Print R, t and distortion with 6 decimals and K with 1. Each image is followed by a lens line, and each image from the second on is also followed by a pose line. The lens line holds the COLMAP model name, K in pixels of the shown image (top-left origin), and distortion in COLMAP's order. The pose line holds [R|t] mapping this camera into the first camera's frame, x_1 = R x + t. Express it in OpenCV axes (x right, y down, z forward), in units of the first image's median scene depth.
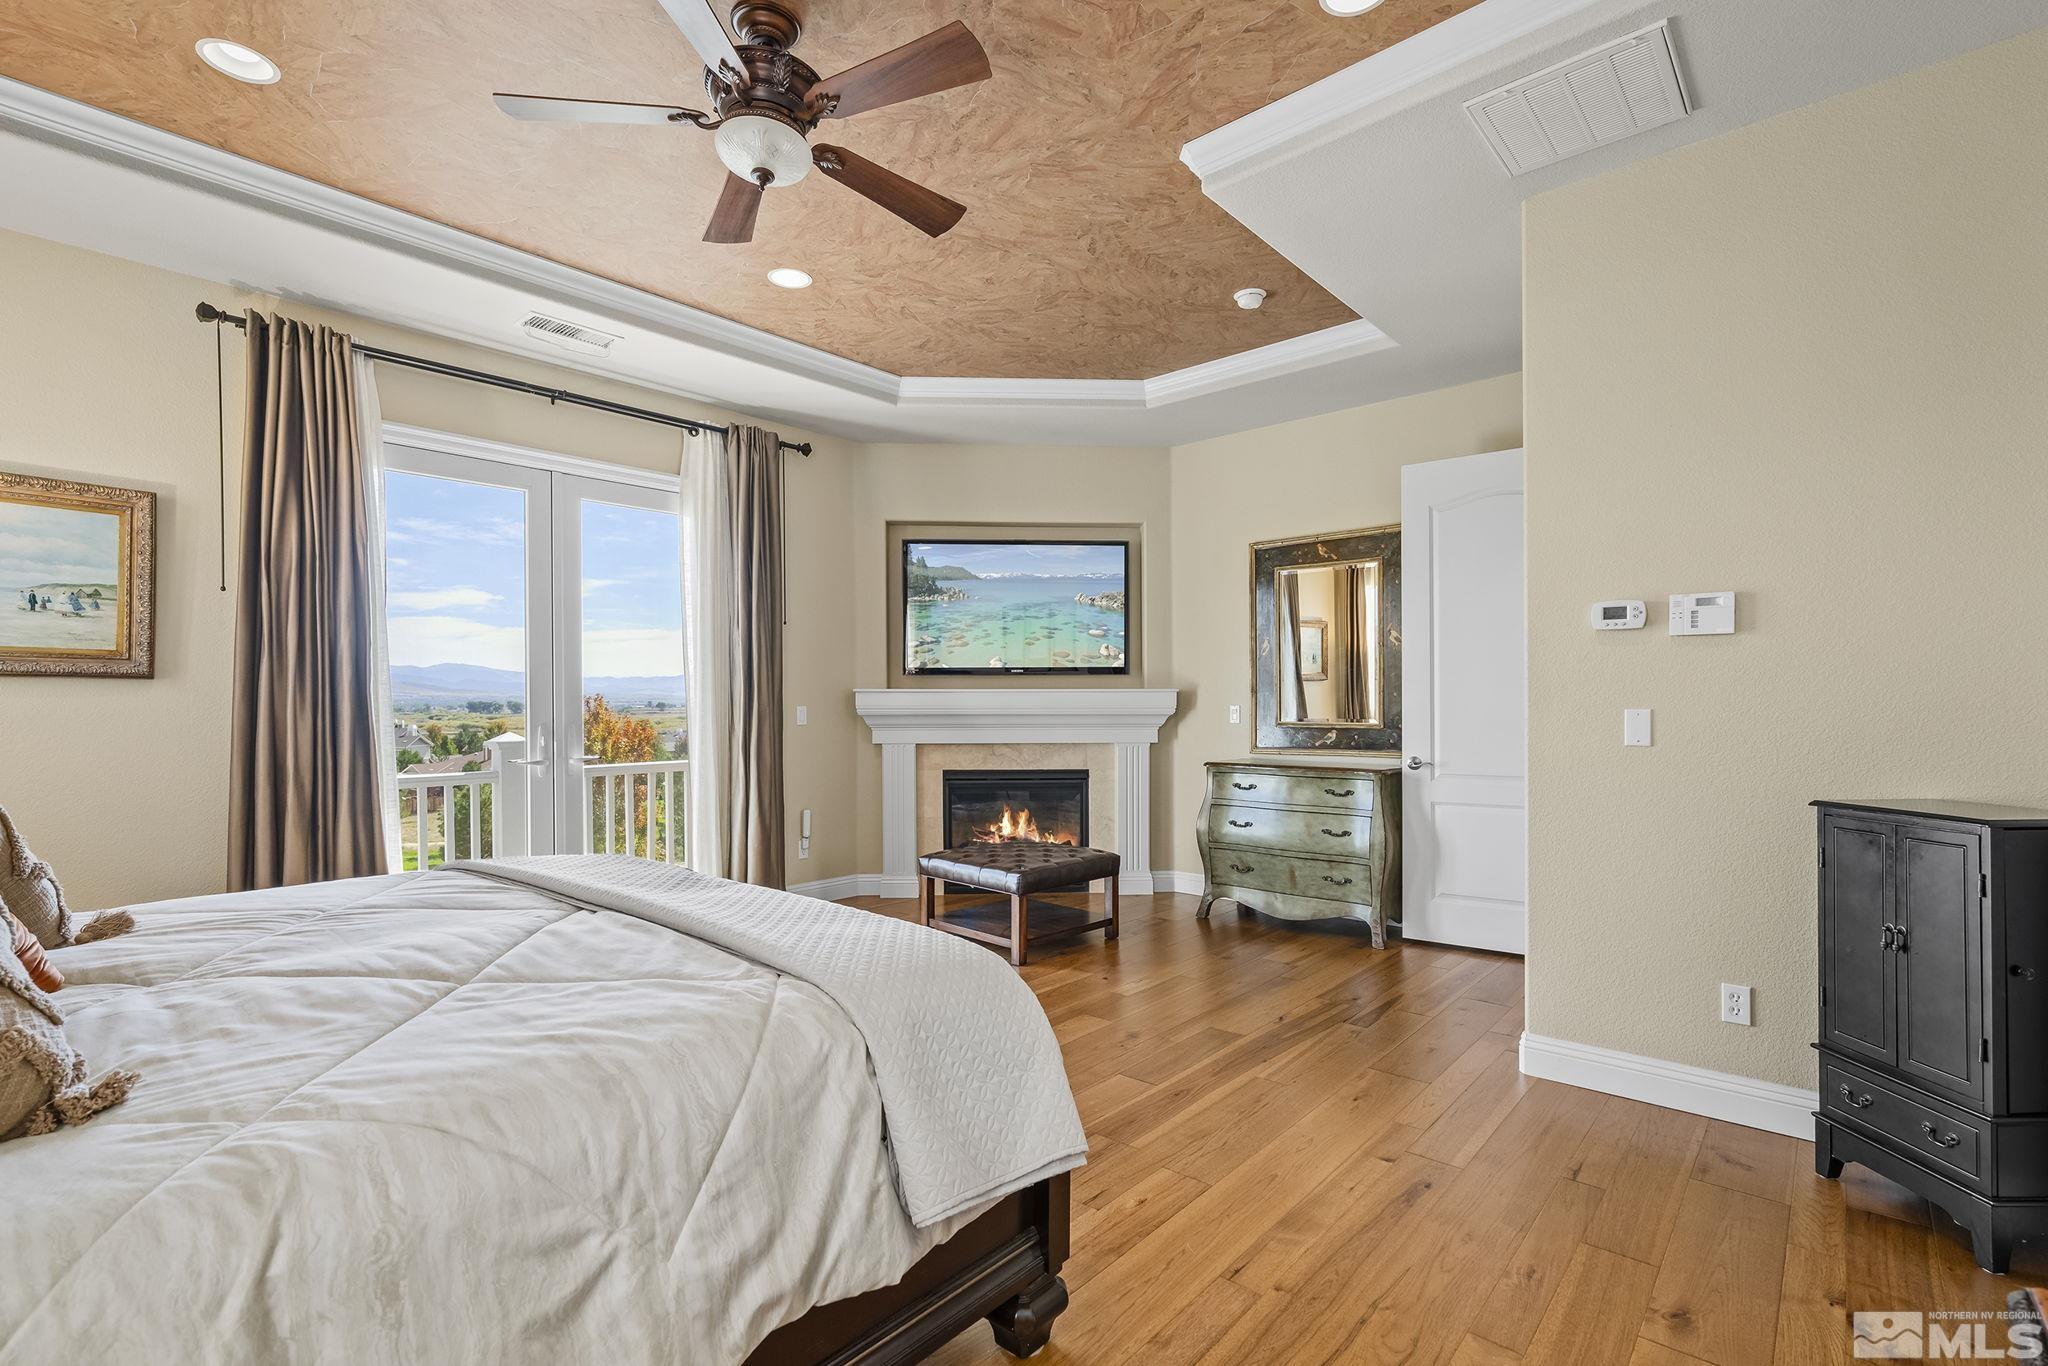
lens RADIAL K [[935.3, 0, 1015.8], [0, 935.3, 685.1], [0, 0, 1]] dist [-0.005674, 0.003617]
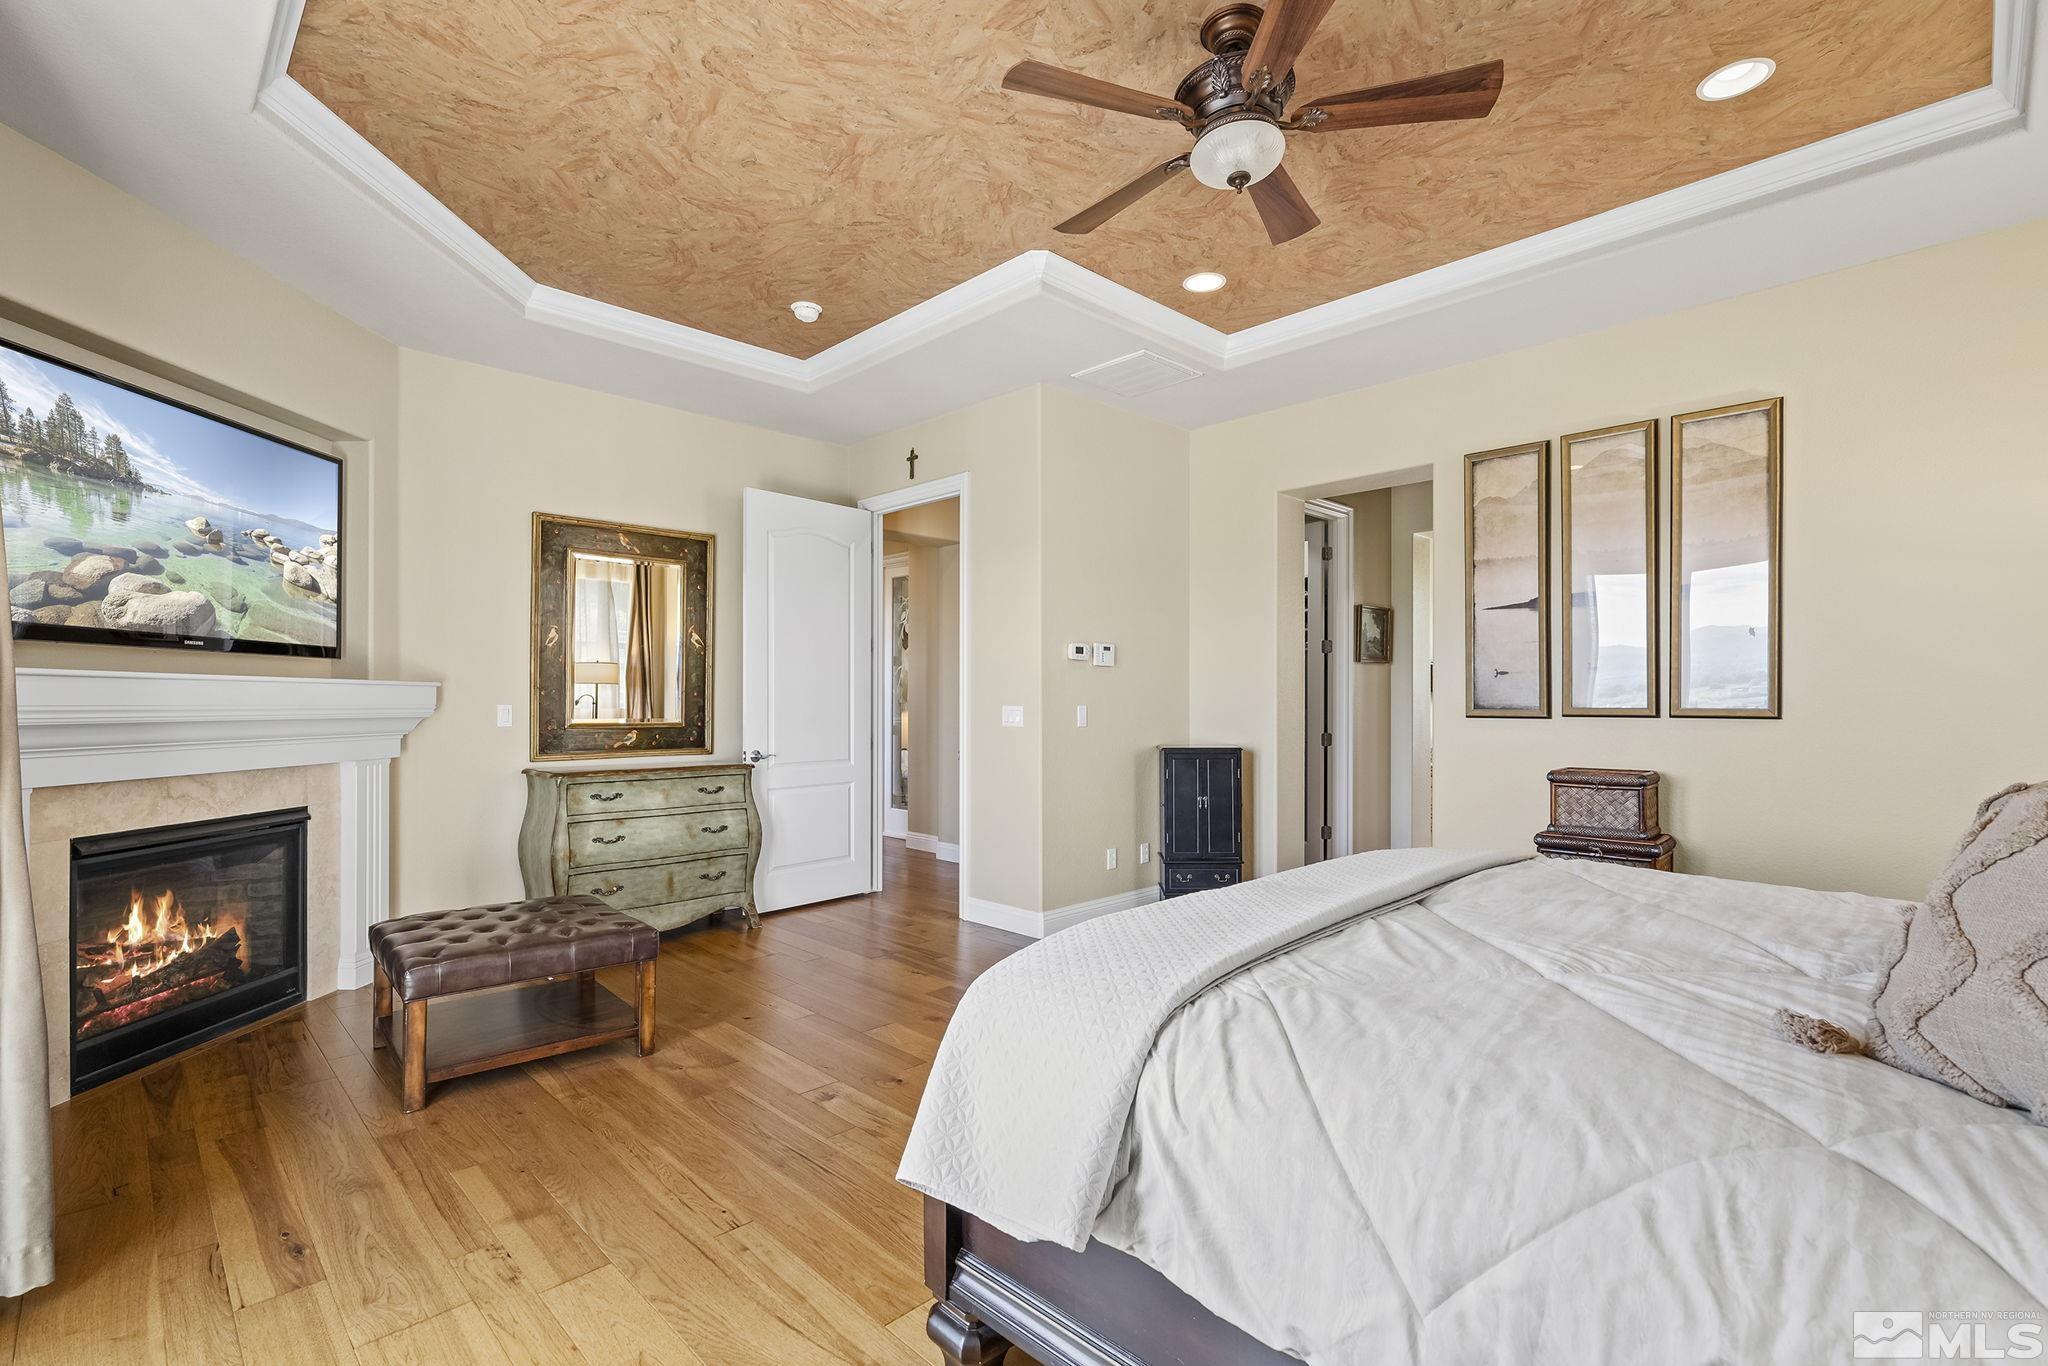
lens RADIAL K [[935.3, 0, 1014.0], [0, 935.3, 697.5], [0, 0, 1]] dist [-0.005674, 0.003617]
pose [[0.076914, 0.004348, 0.997028, -0.610430], [-0.031006, 0.999517, -0.001967, 0.004111], [-0.996556, -0.030762, 0.077011, 0.551632]]
